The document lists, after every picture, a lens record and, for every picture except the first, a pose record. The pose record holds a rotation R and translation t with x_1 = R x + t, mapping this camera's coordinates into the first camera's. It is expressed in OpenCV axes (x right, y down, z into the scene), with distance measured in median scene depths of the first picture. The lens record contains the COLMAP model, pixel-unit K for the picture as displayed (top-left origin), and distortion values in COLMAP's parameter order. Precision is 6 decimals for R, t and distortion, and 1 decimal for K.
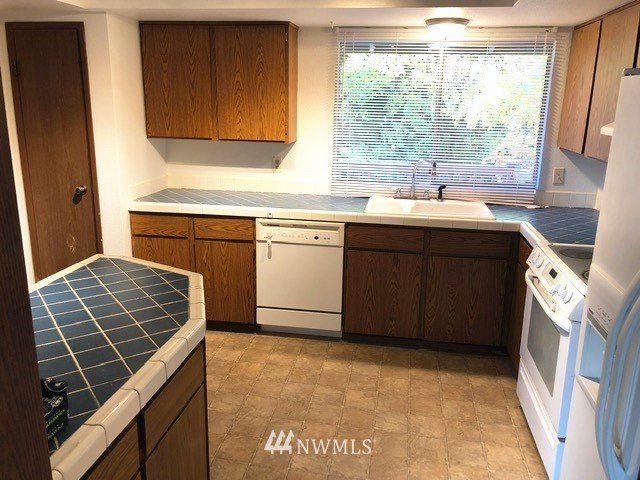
lens RADIAL K [[526.2, 0, 320.0], [0, 526.2, 240.0], [0, 0, 1]] dist [0.040843, -0.000471]
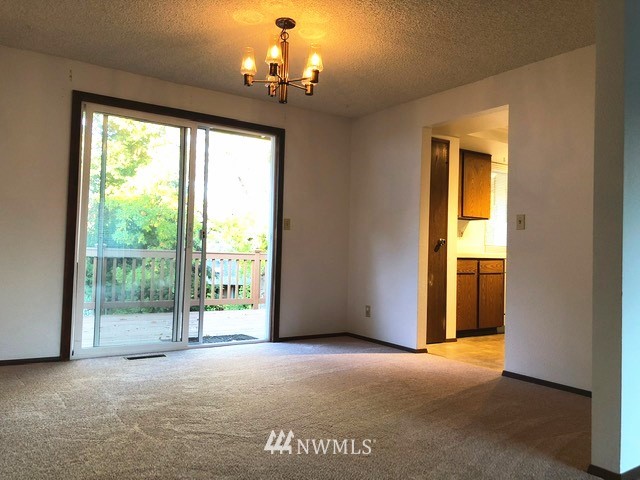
lens RADIAL K [[526.2, 0, 320.0], [0, 526.2, 240.0], [0, 0, 1]] dist [0.040843, -0.000471]
pose [[0.700566, 0.006900, 0.713554, -1.797012], [0.174475, 0.967947, -0.180659, 0.107807], [-0.691929, 0.251061, 0.676907, 0.223495]]
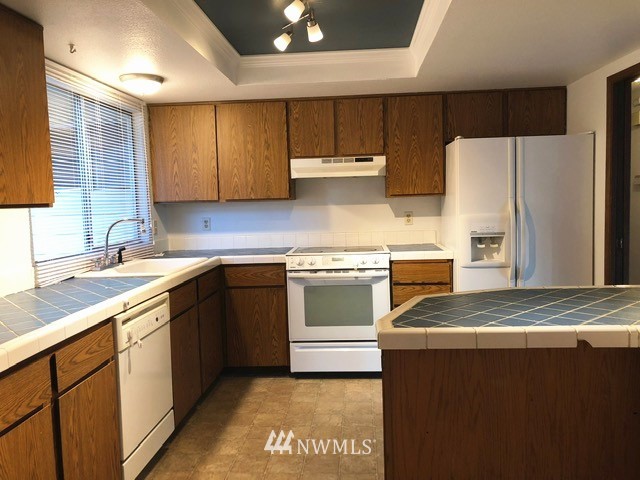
lens RADIAL K [[526.2, 0, 320.0], [0, 526.2, 240.0], [0, 0, 1]] dist [0.040843, -0.000471]
pose [[-0.091269, -0.094790, 0.991305, -0.772492], [0.286827, 0.950771, 0.117323, -0.134399], [-0.953625, 0.295041, -0.059588, 0.776329]]
